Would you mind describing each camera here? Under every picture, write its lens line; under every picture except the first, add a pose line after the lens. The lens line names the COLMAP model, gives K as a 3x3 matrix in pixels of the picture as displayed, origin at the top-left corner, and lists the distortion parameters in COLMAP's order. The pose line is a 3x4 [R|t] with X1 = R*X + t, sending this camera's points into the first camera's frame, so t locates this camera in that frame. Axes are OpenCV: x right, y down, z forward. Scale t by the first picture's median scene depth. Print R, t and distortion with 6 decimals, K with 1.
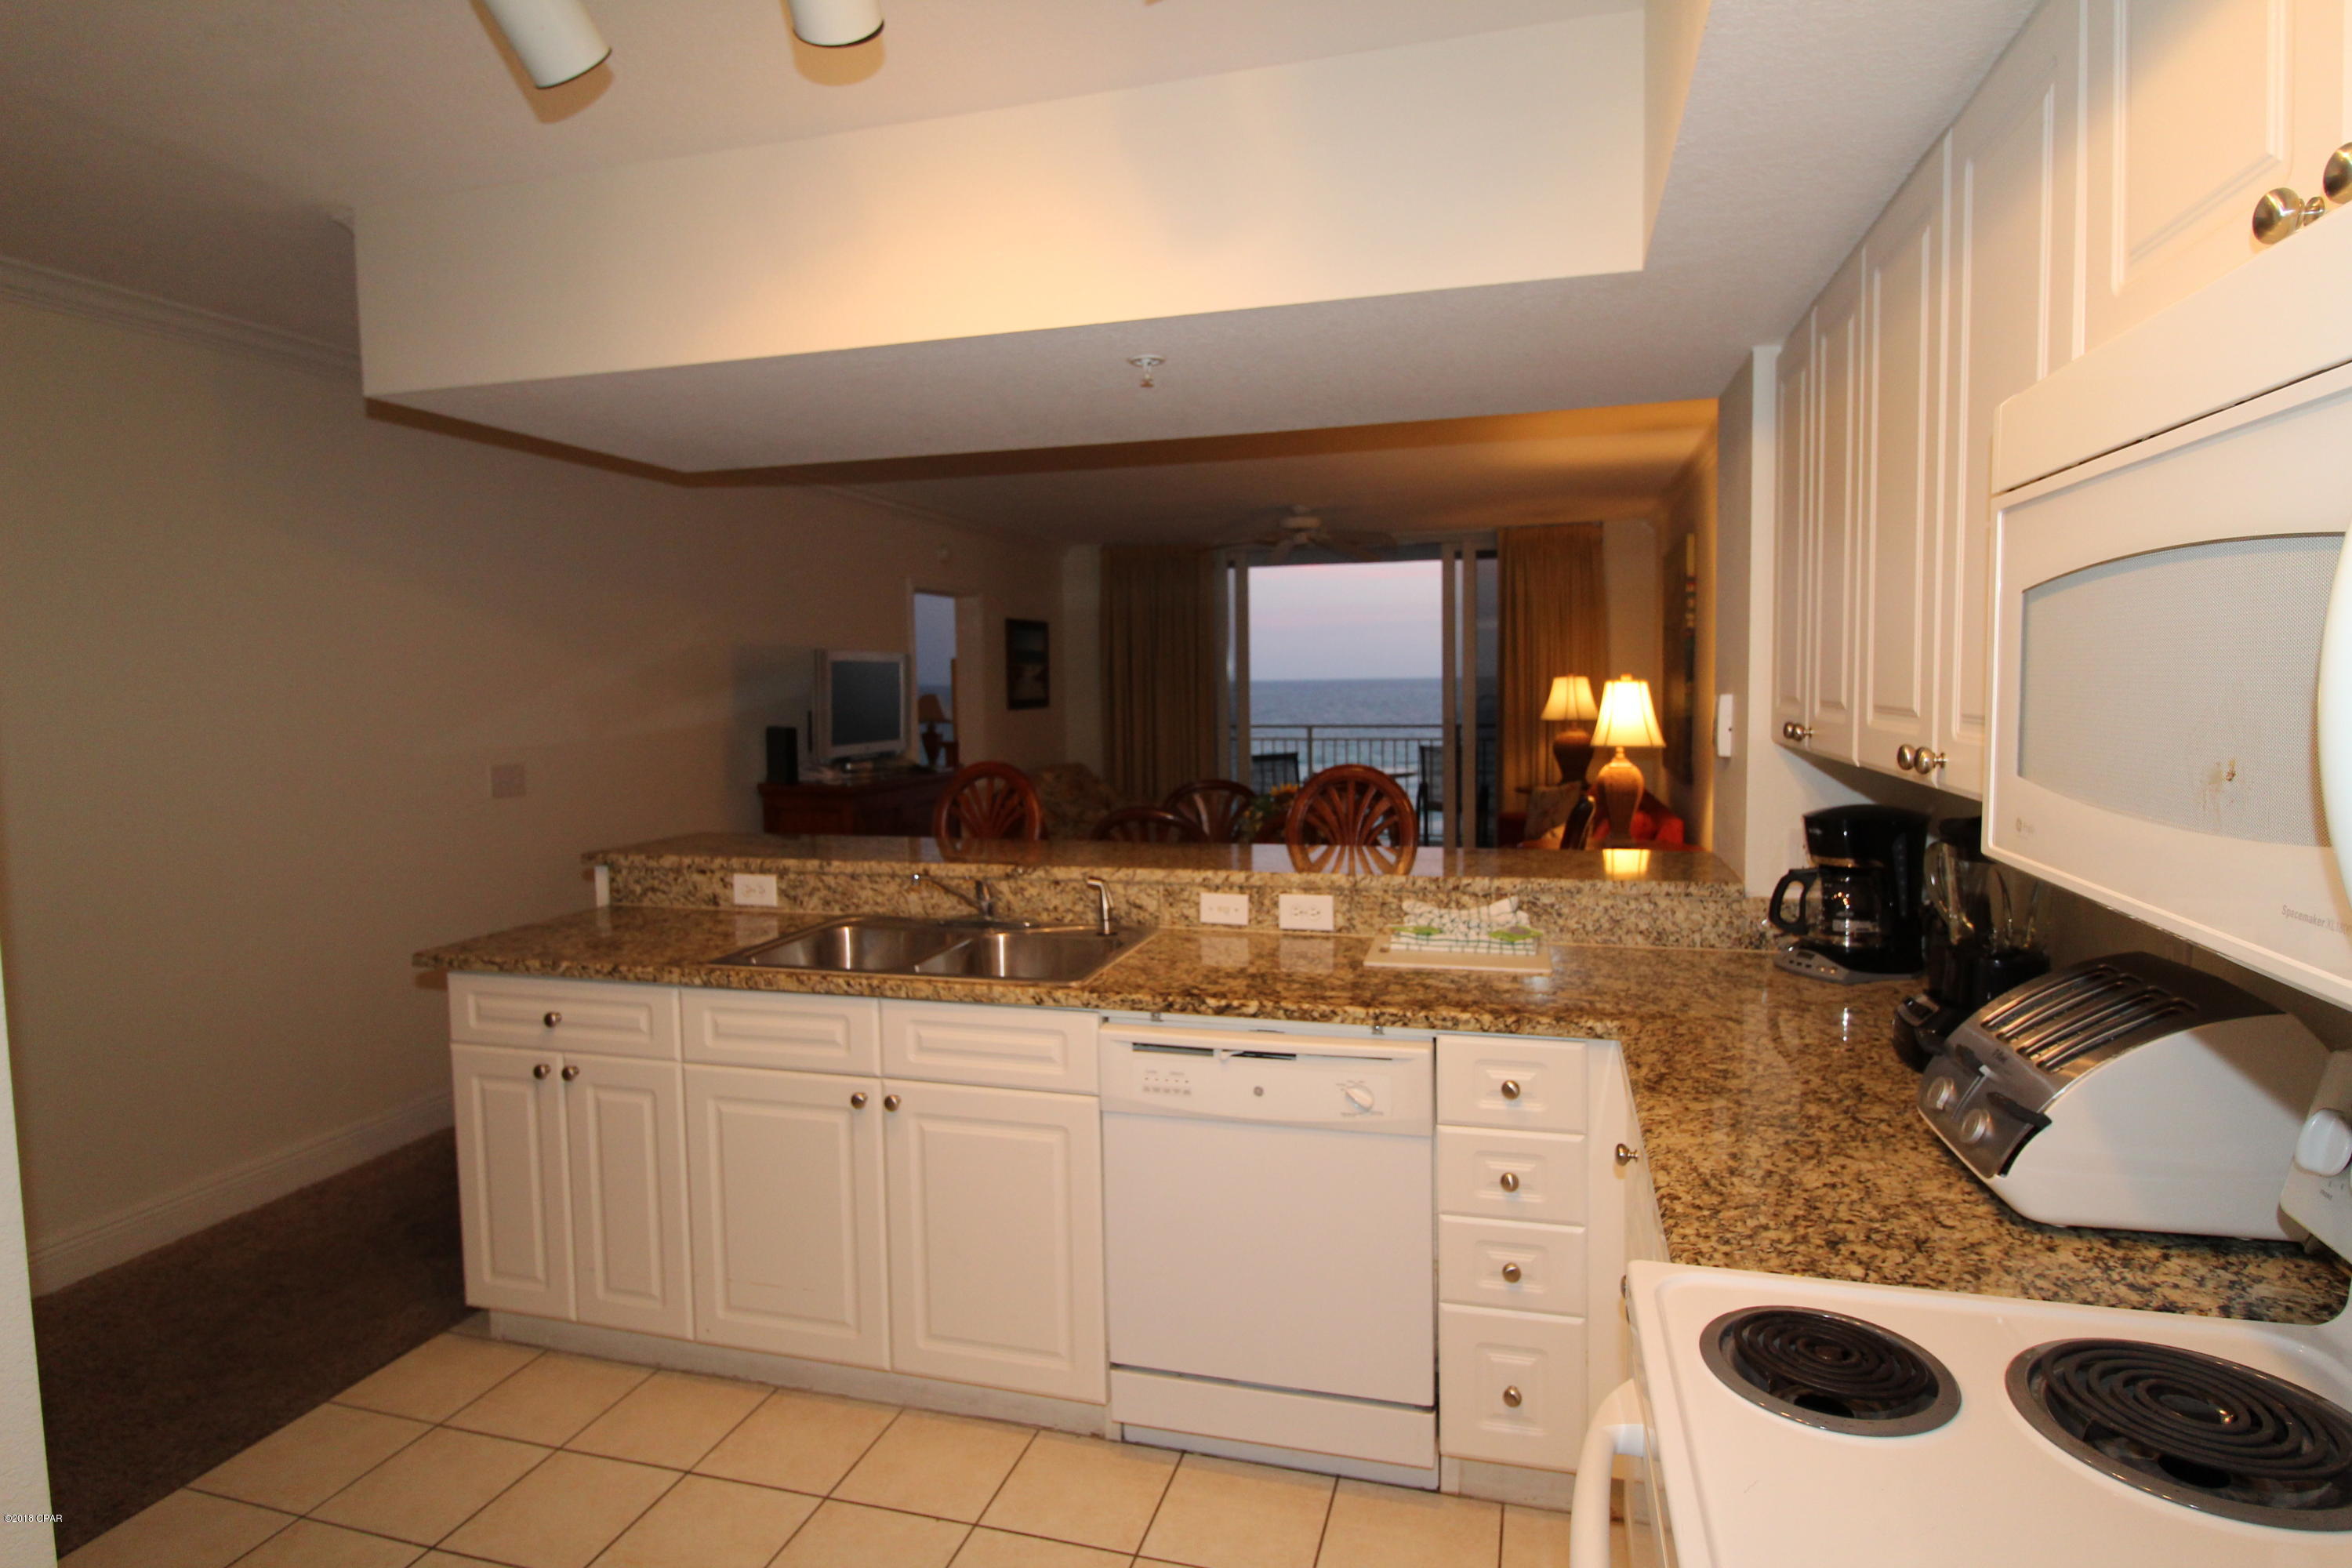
lens RADIAL K [[1285.1, 0, 1175.6], [0, 1285.1, 775.9], [0, 0, 1]] dist [-0.006903, -0.005704]
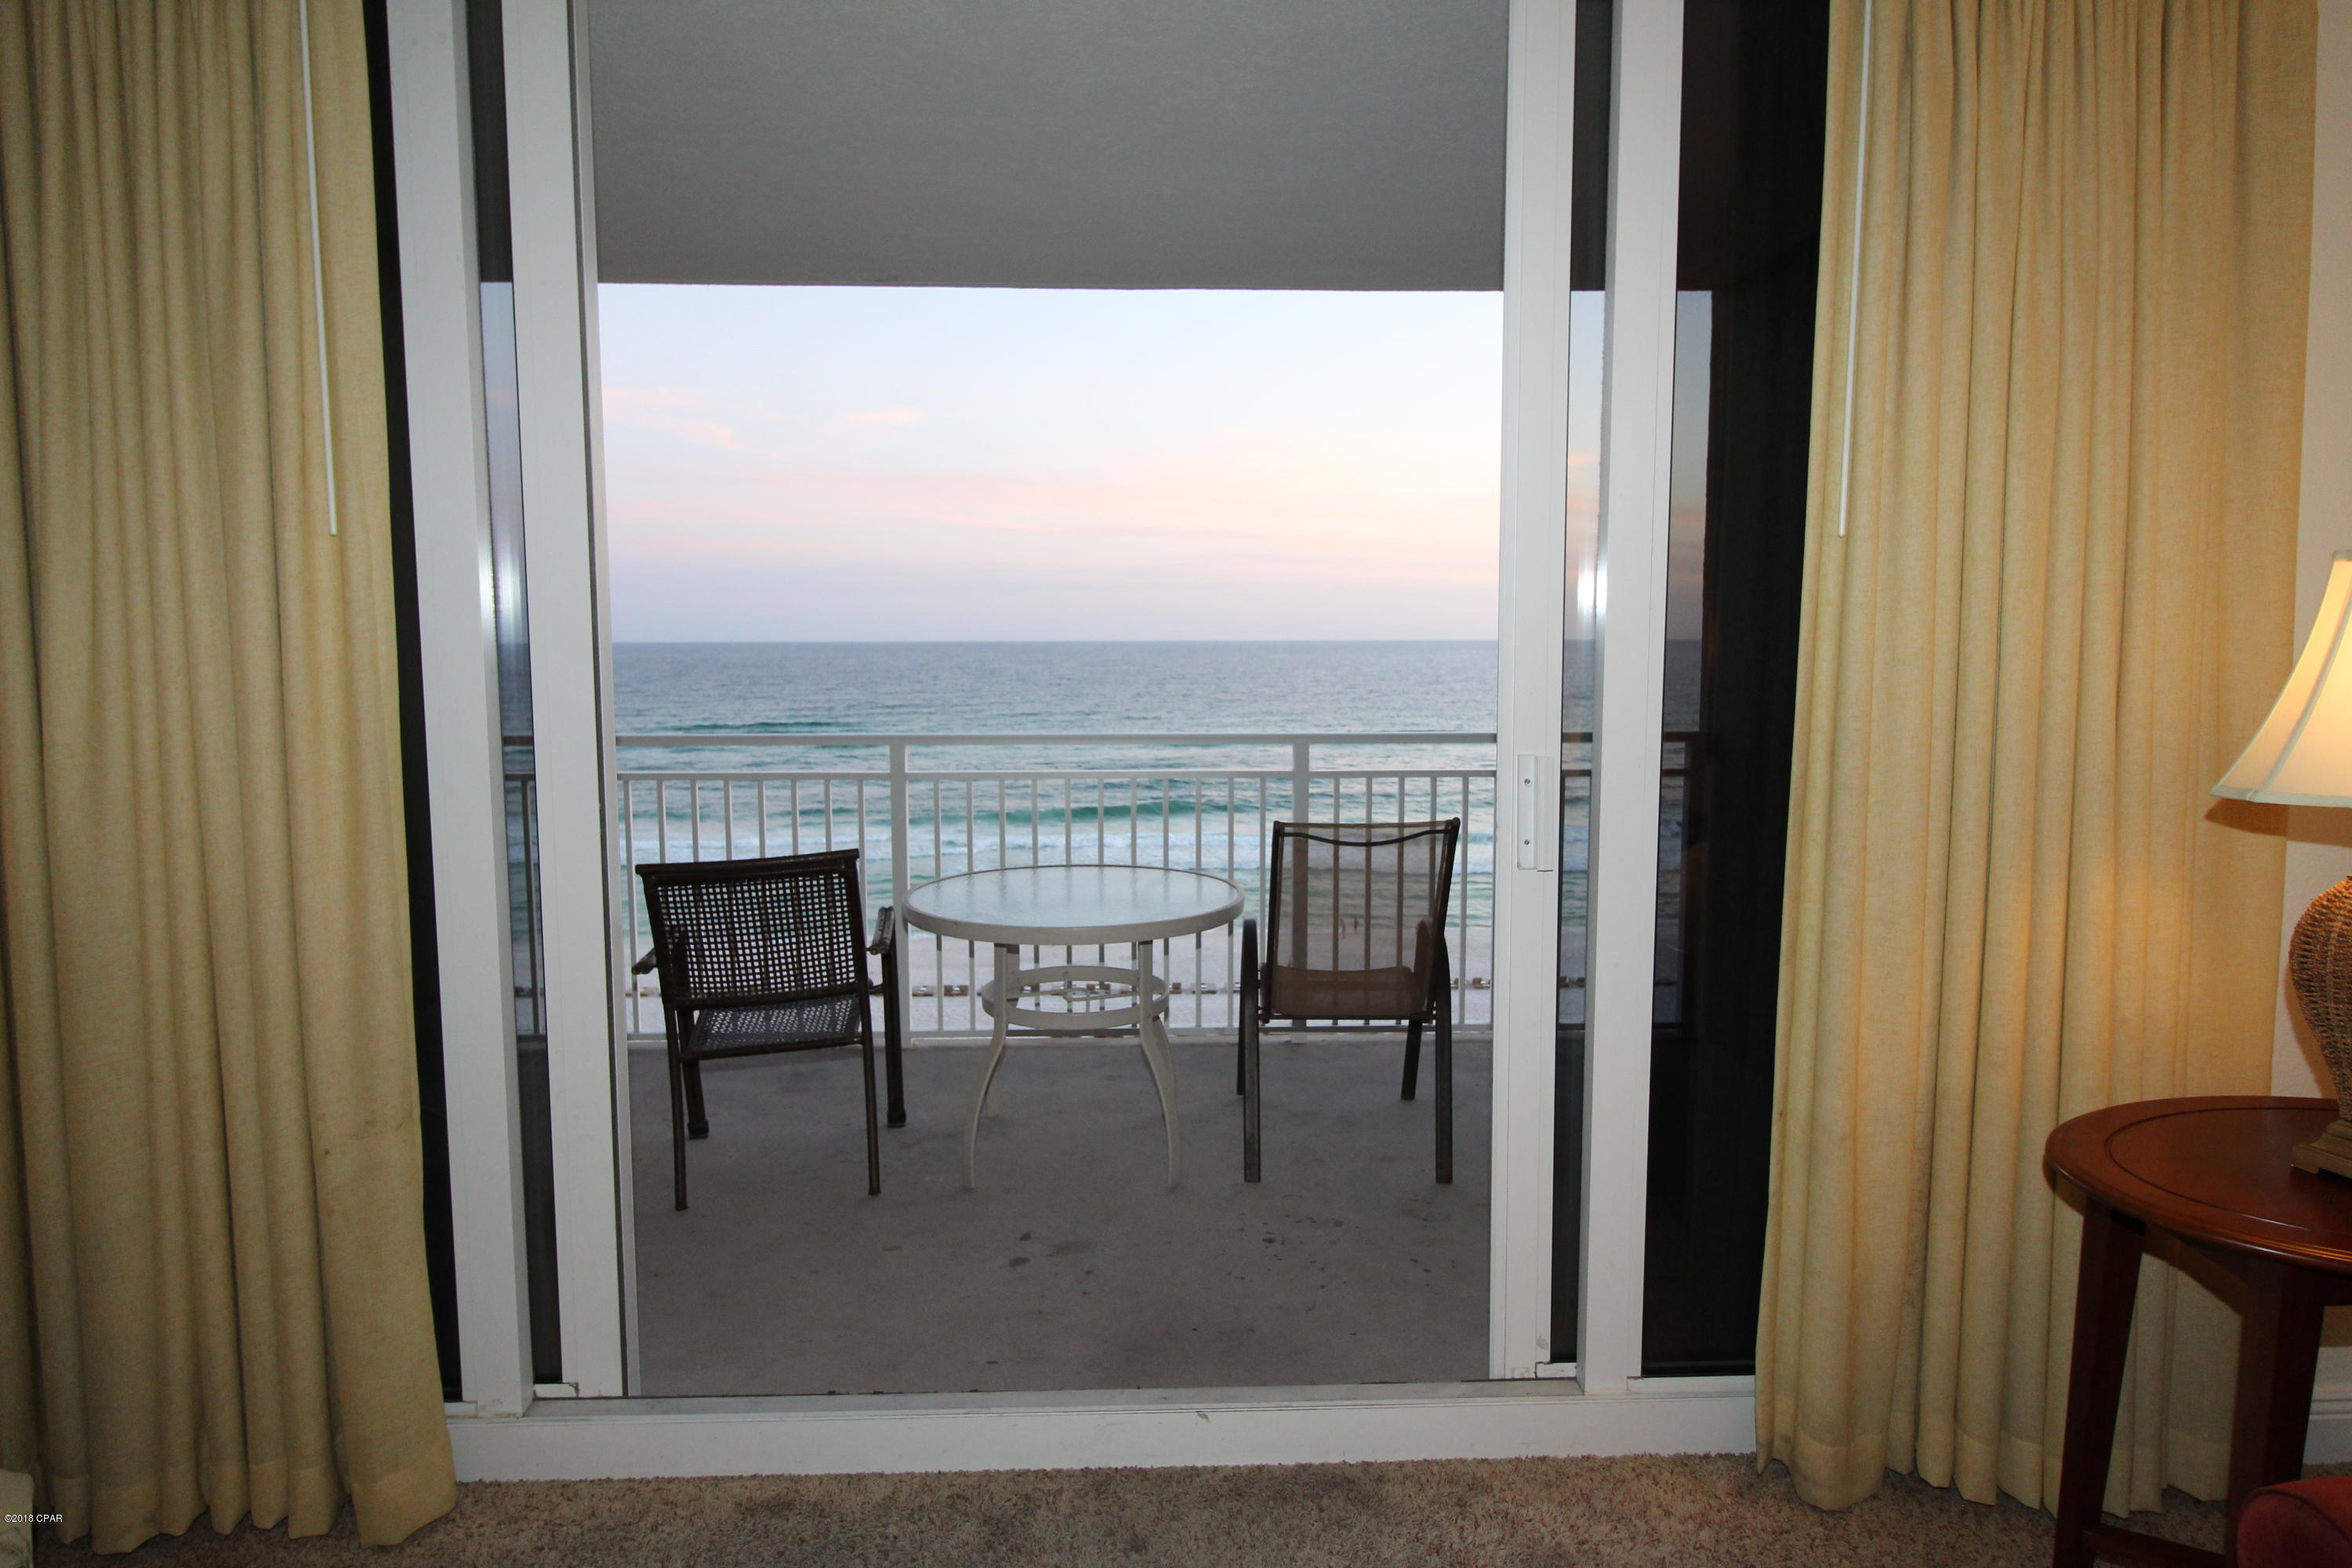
lens RADIAL K [[1344.4, 0, 1210.4], [0, 1344.4, 771.0], [0, 0, 1]] dist [-0.000885, -0.002993]
pose [[0.945248, -0.017346, 0.325890, 0.228287], [0.011813, 0.999751, 0.018949, -0.132708], [-0.326138, -0.014061, 0.945218, 2.179453]]
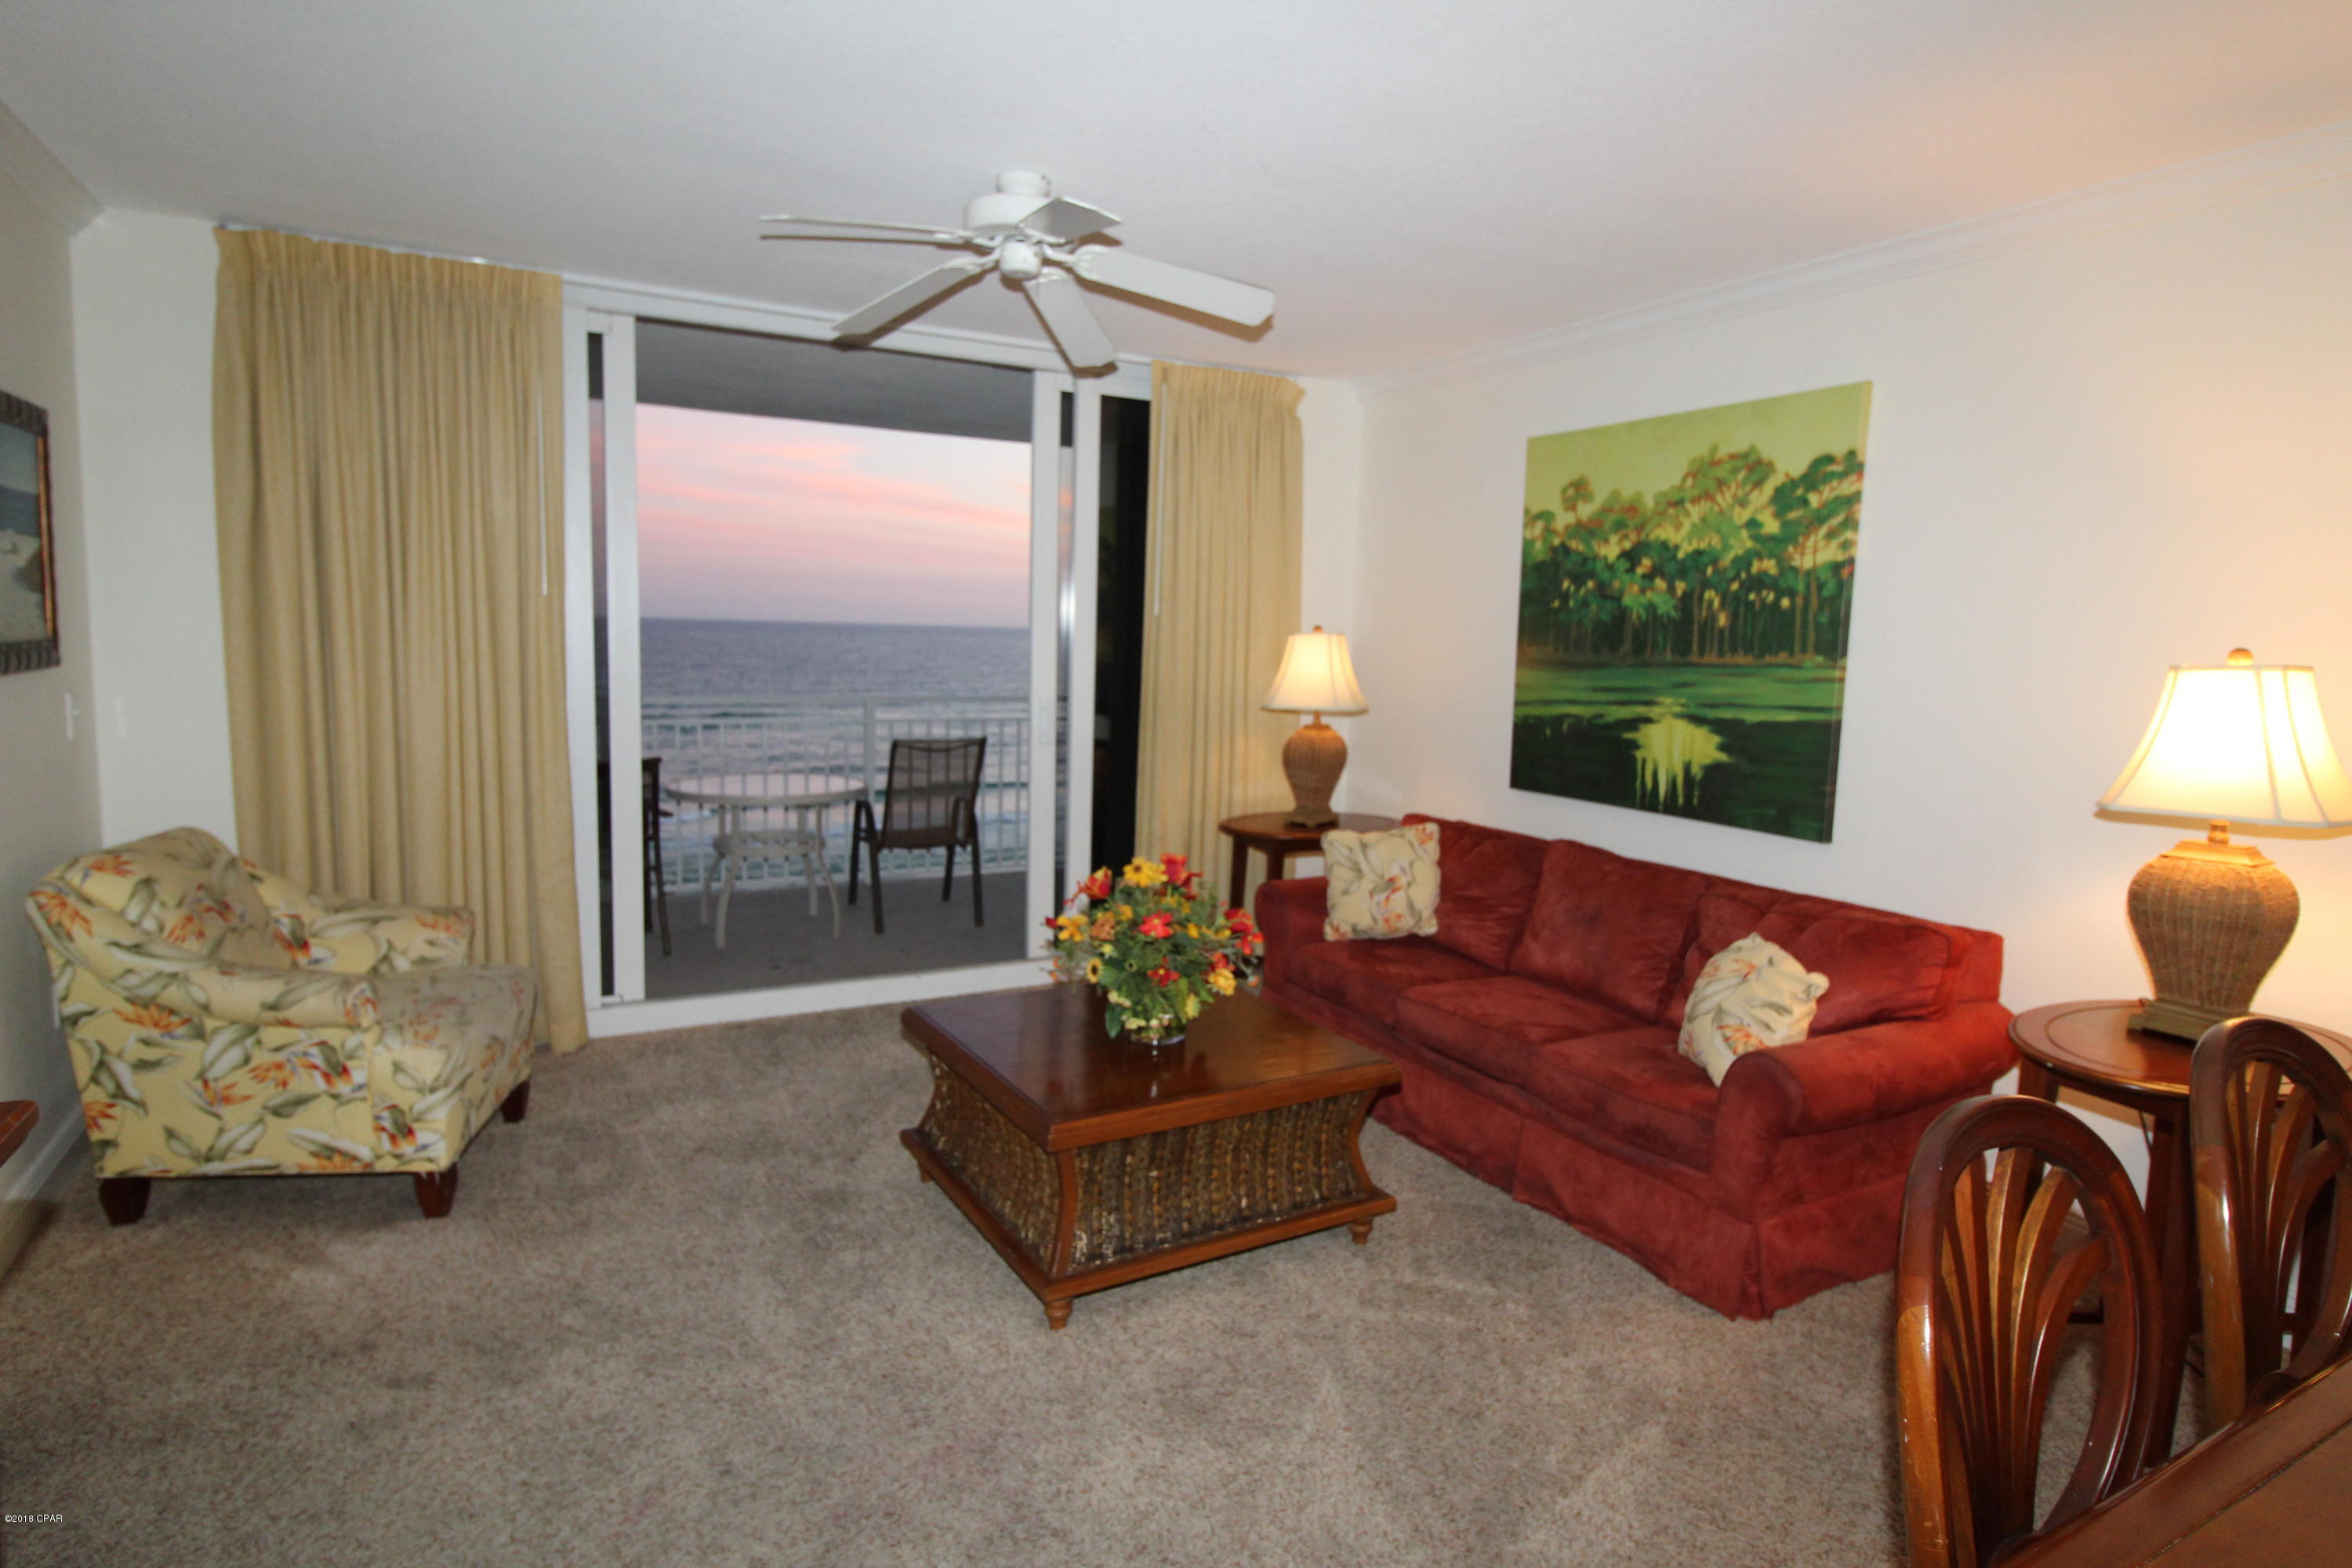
lens RADIAL K [[1285.1, 0, 1188.4], [0, 1285.1, 776.1], [0, 0, 1]] dist [-0.006903, -0.005704]
pose [[0.698836, -0.044851, 0.713874, -0.368108], [0.017155, 0.998796, 0.045959, -0.101805], [-0.715076, -0.019871, 0.698764, 1.574025]]
